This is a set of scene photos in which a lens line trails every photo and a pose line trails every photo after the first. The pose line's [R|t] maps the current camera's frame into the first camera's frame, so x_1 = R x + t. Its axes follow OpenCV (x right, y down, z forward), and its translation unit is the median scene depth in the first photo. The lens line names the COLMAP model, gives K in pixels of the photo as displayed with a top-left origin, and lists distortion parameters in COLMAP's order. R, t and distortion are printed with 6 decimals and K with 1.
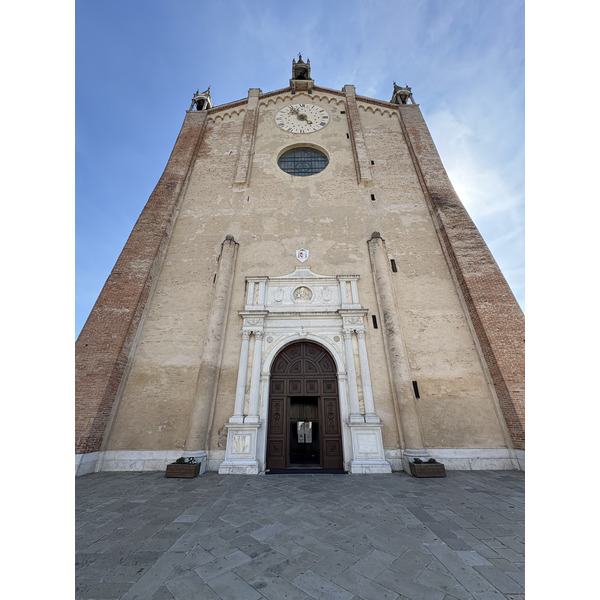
lens RADIAL K [[237.7, 0, 300.0], [0, 237.7, 300.0], [0, 0, 1]] dist [0.000185, 0.000001]
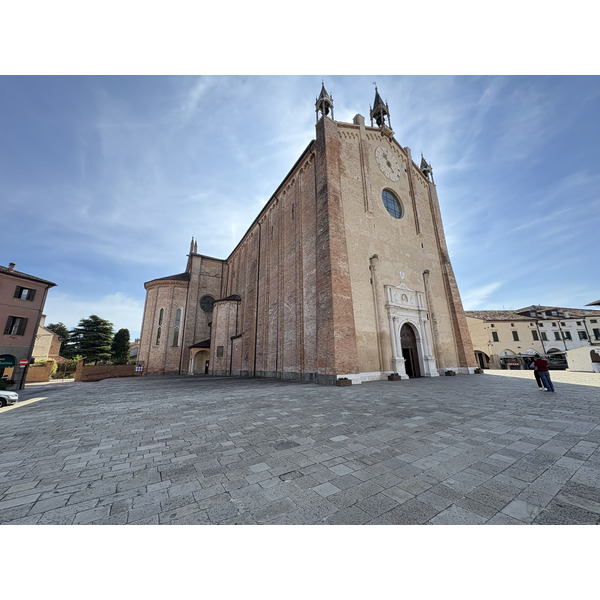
lens RADIAL K [[237.7, 0, 300.0], [0, 237.7, 300.0], [0, 0, 1]] dist [0.000185, 0.000001]
pose [[0.844341, 0.126608, 0.520633, -1.779383], [-0.228206, 0.964118, 0.135640, -0.083548], [-0.484778, -0.233338, 0.842937, -0.225595]]
